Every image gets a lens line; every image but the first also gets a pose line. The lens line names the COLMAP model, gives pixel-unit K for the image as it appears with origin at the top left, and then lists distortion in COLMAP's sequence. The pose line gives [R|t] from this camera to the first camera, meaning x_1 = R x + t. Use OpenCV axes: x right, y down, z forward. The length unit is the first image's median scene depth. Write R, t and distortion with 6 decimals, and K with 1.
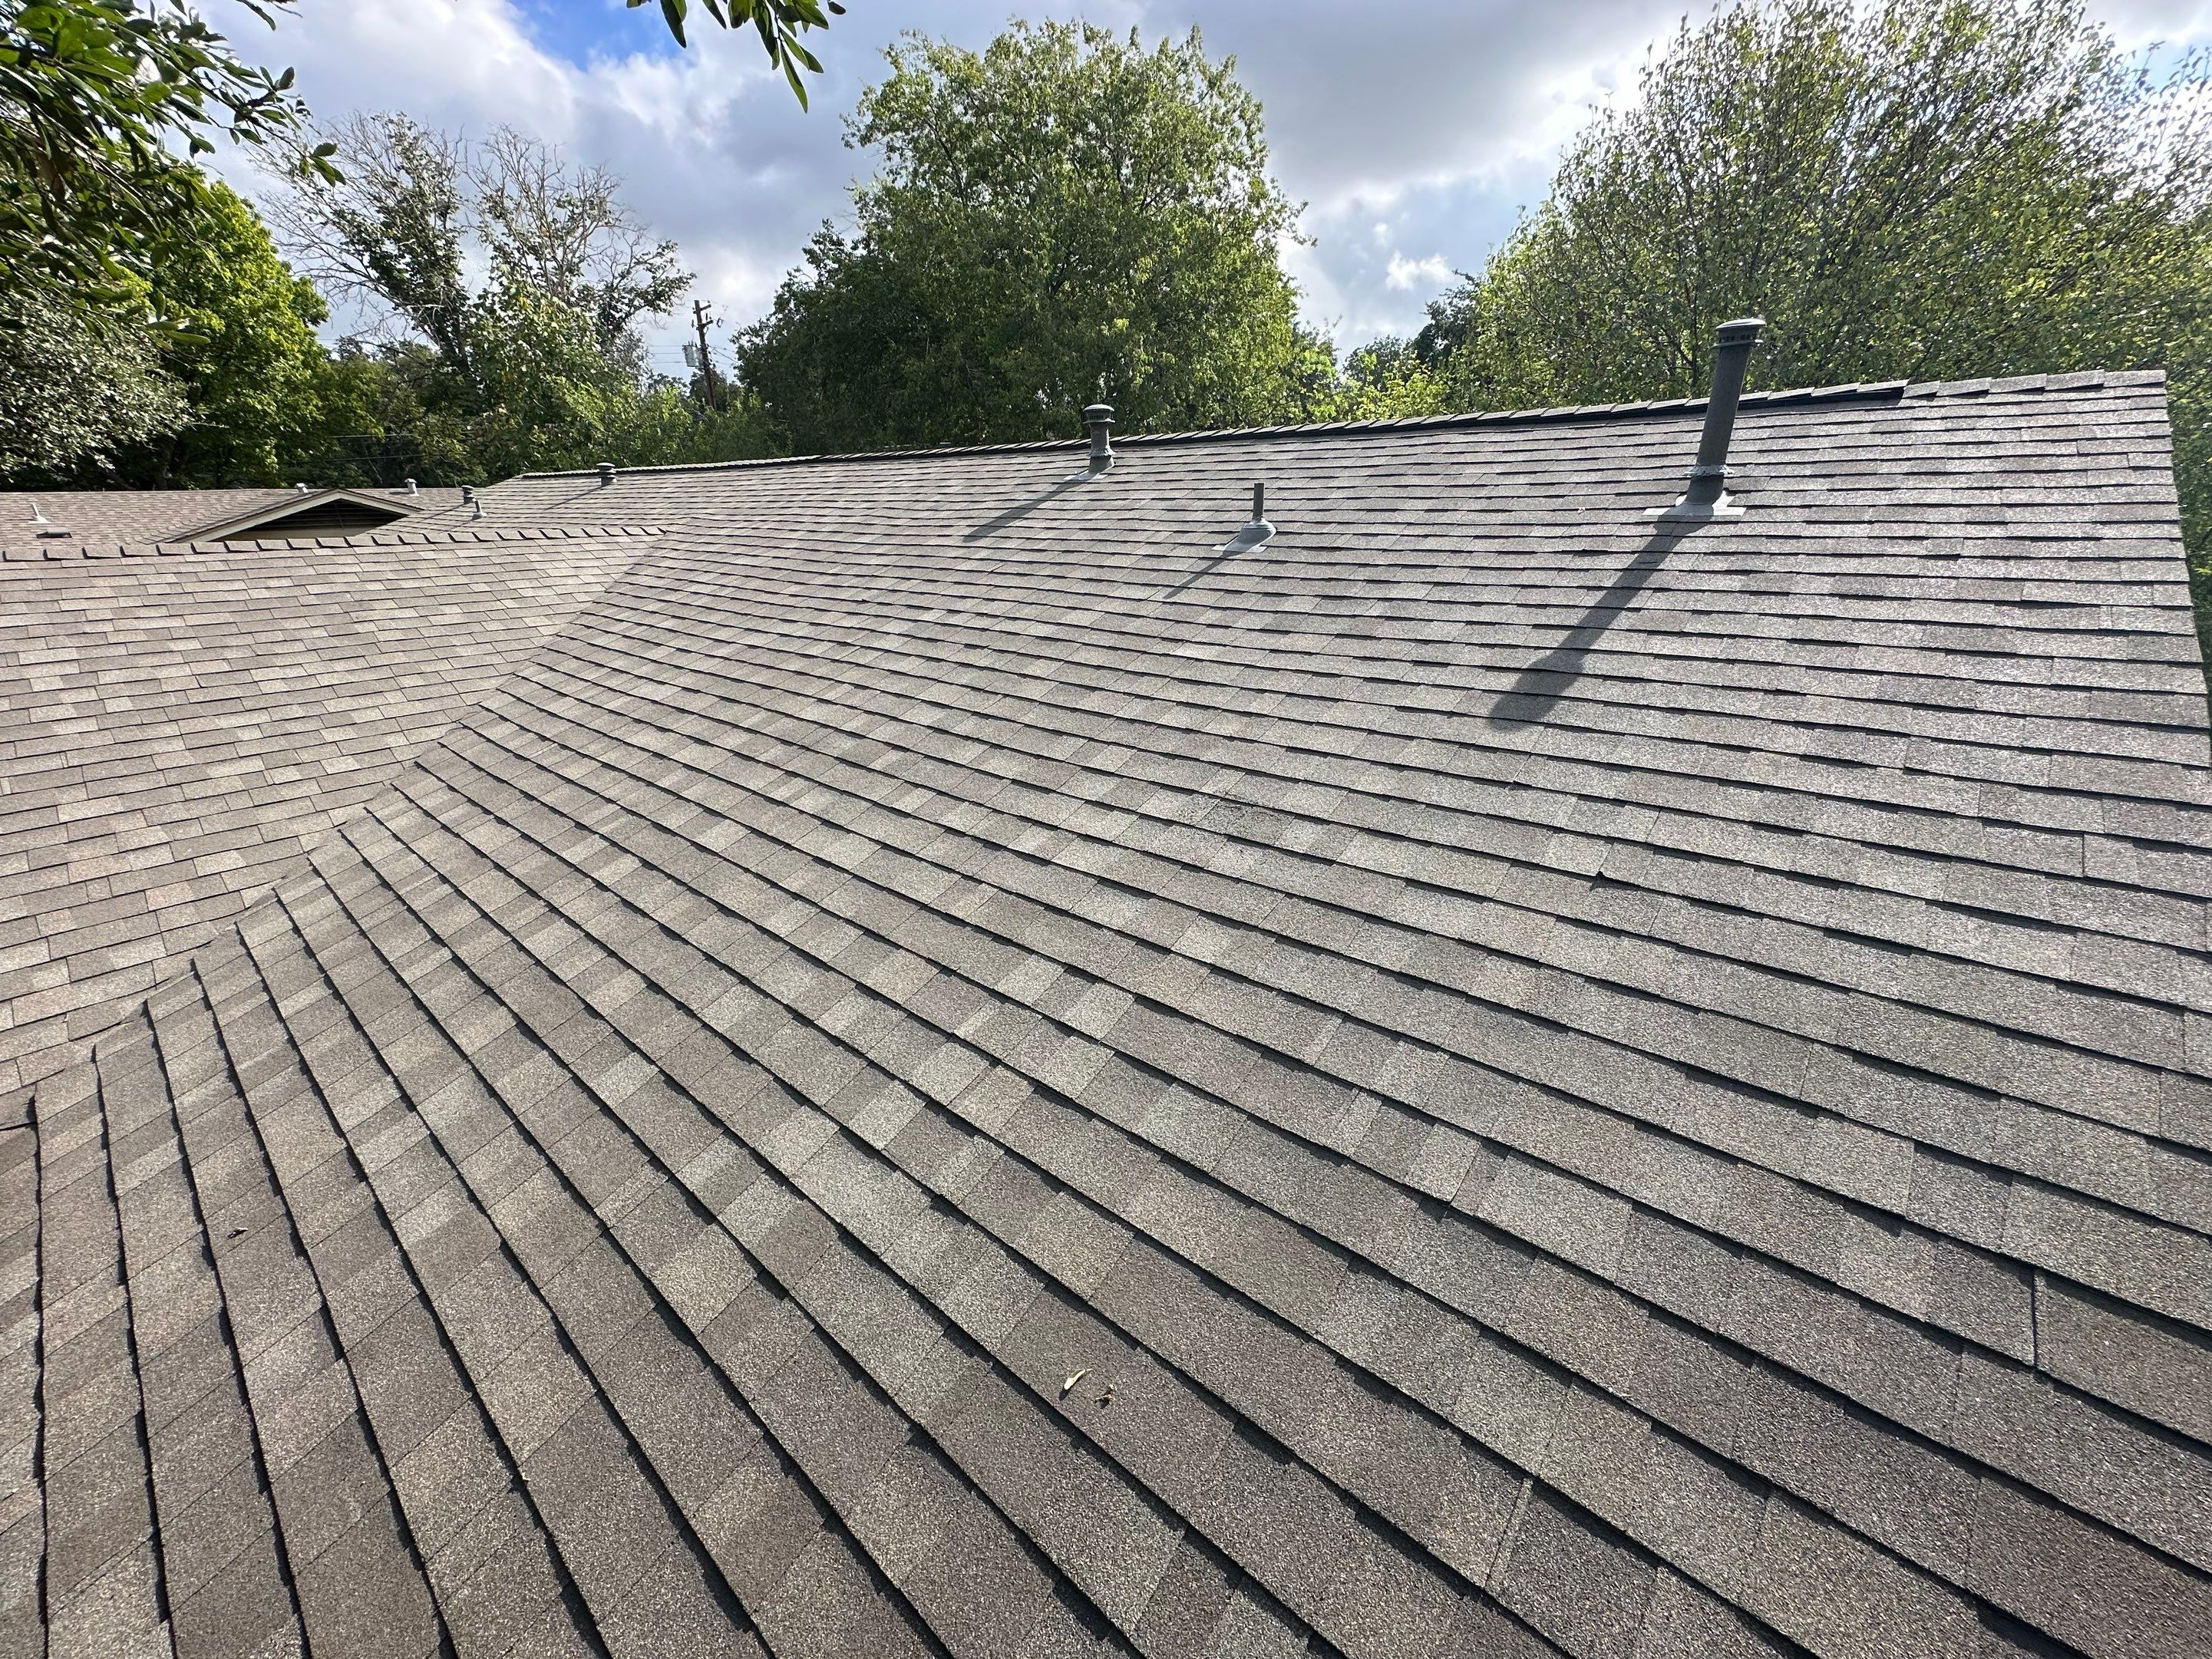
lens RADIAL K [[874.7, 0, 1106.0], [0, 874.7, 829.5], [0, 0, 1]] dist [-0.005174, 0.000683]
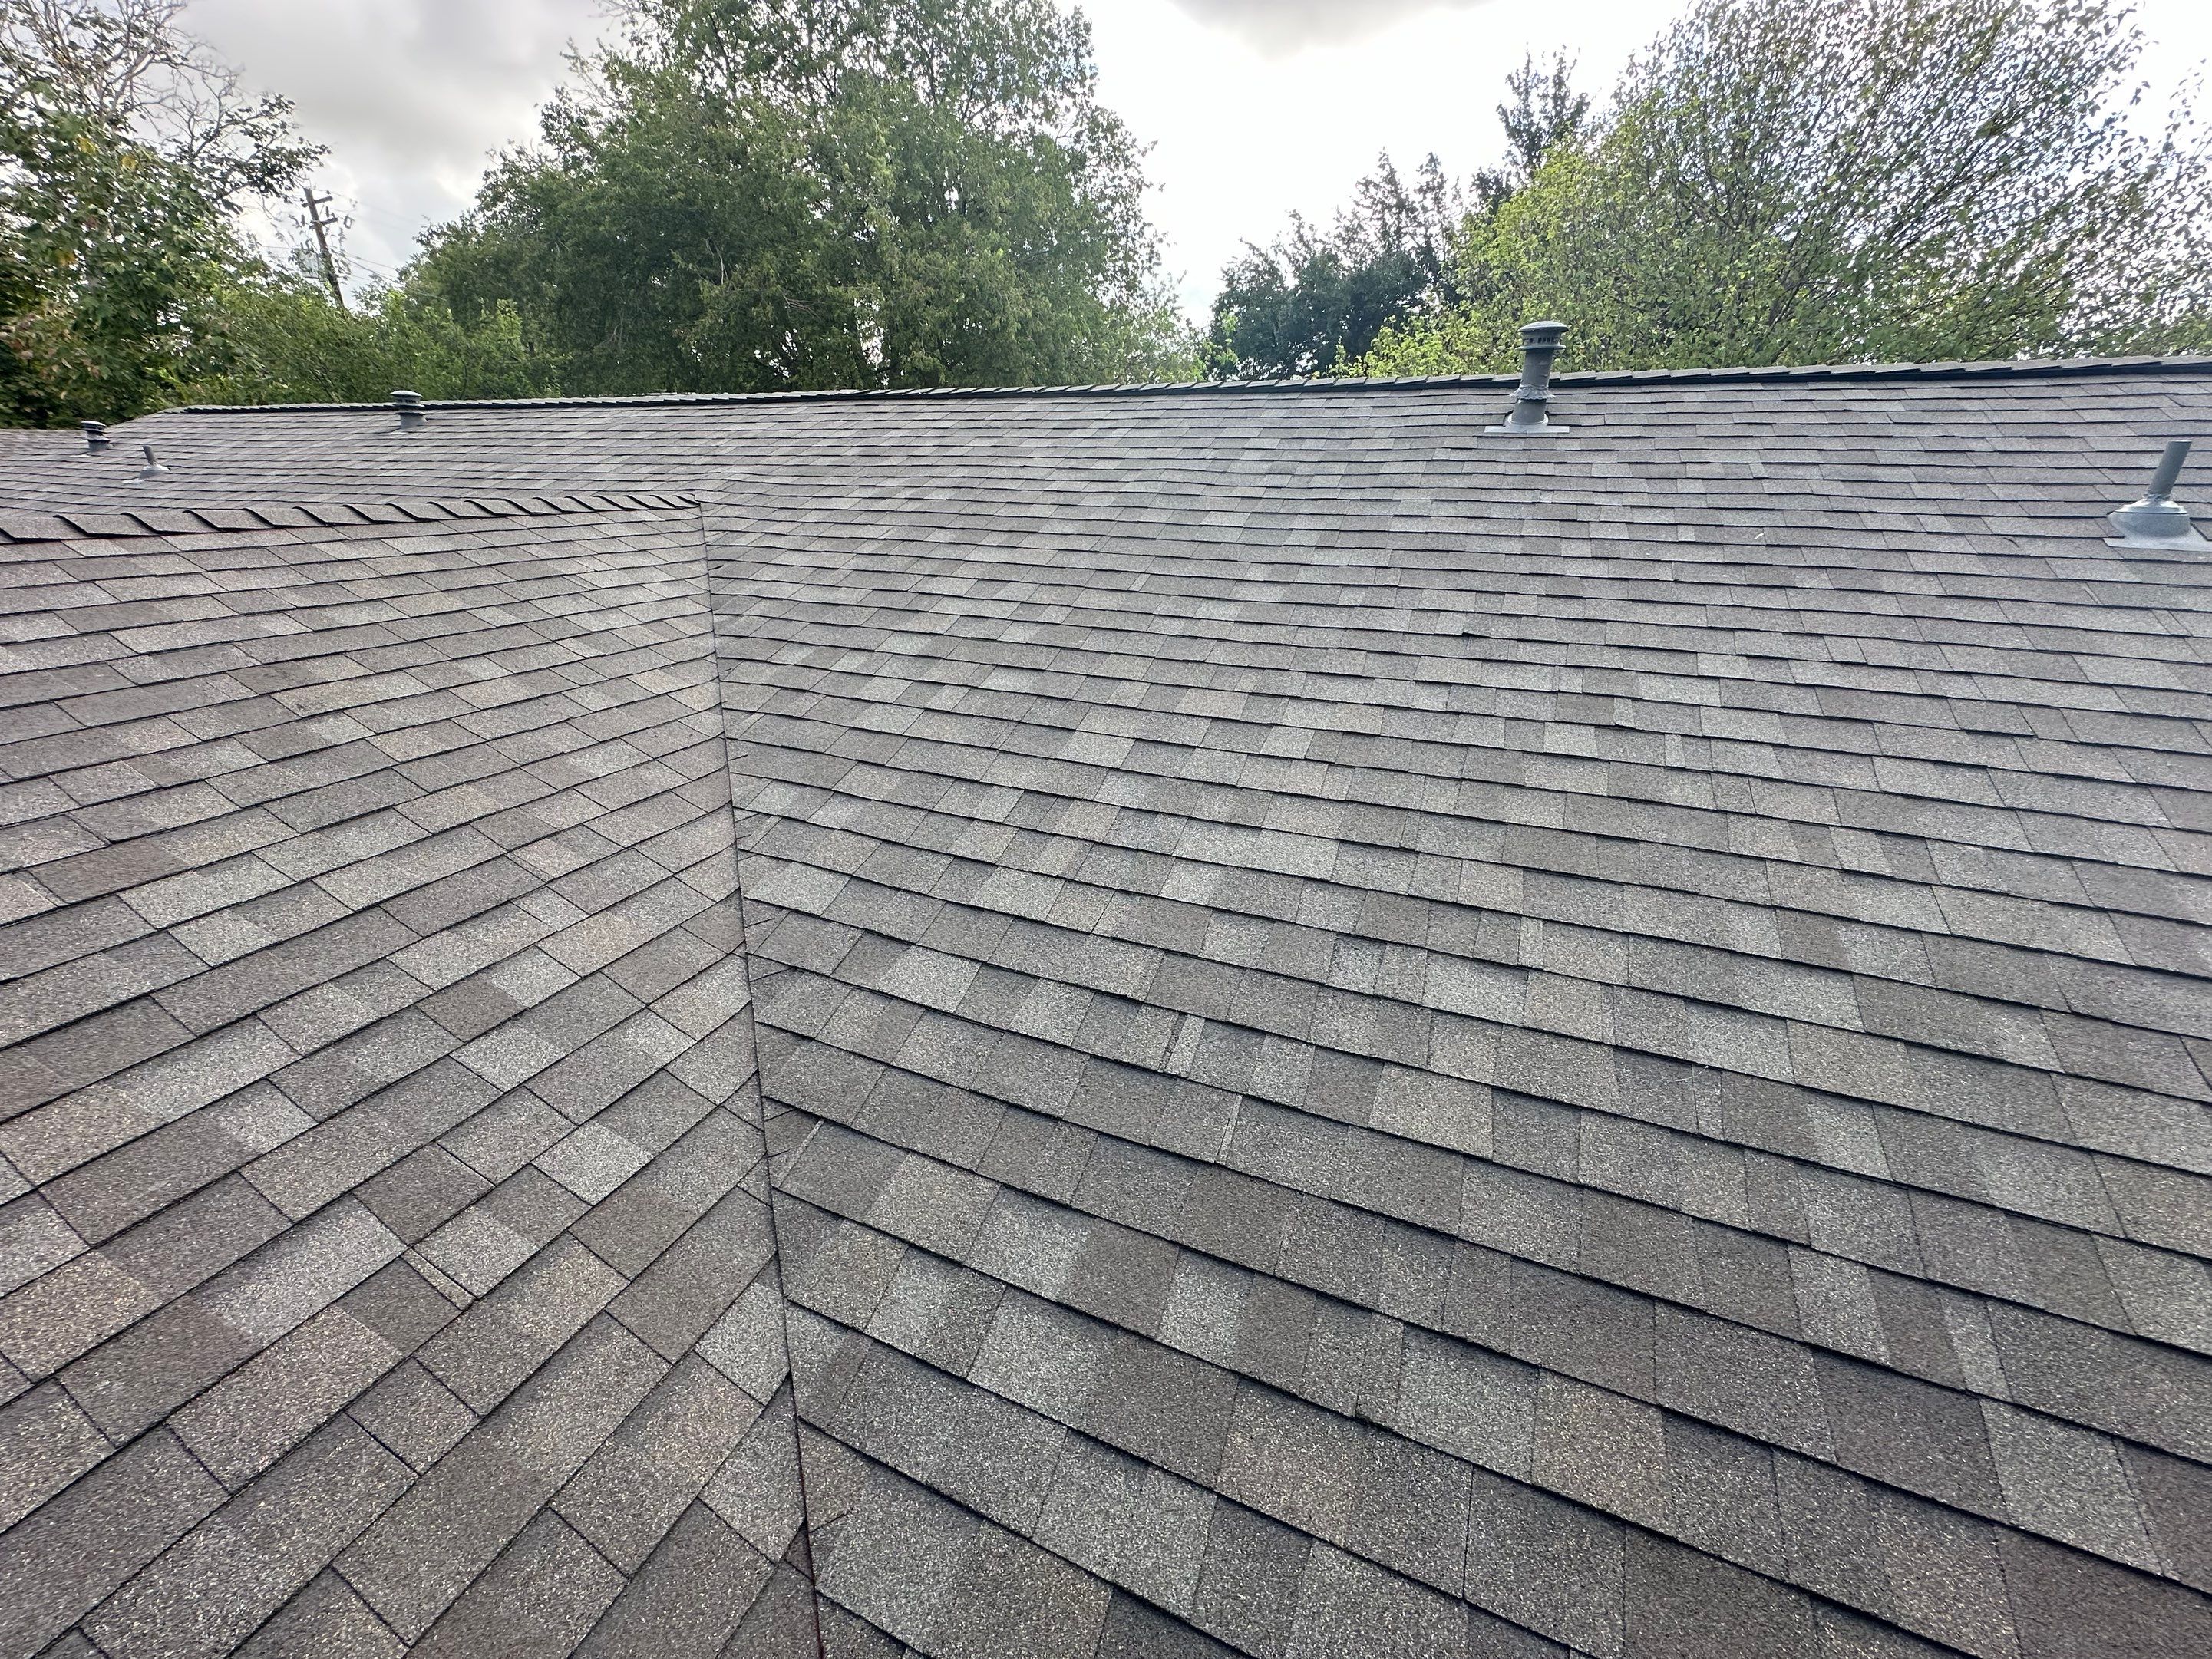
lens RADIAL K [[874.7, 0, 1106.0], [0, 874.7, 829.5], [0, 0, 1]] dist [-0.005174, 0.000683]
pose [[0.952977, -0.101023, 0.285709, -0.136428], [0.091399, 0.994711, 0.046860, -0.037260], [-0.288932, -0.018543, 0.957170, 0.105604]]
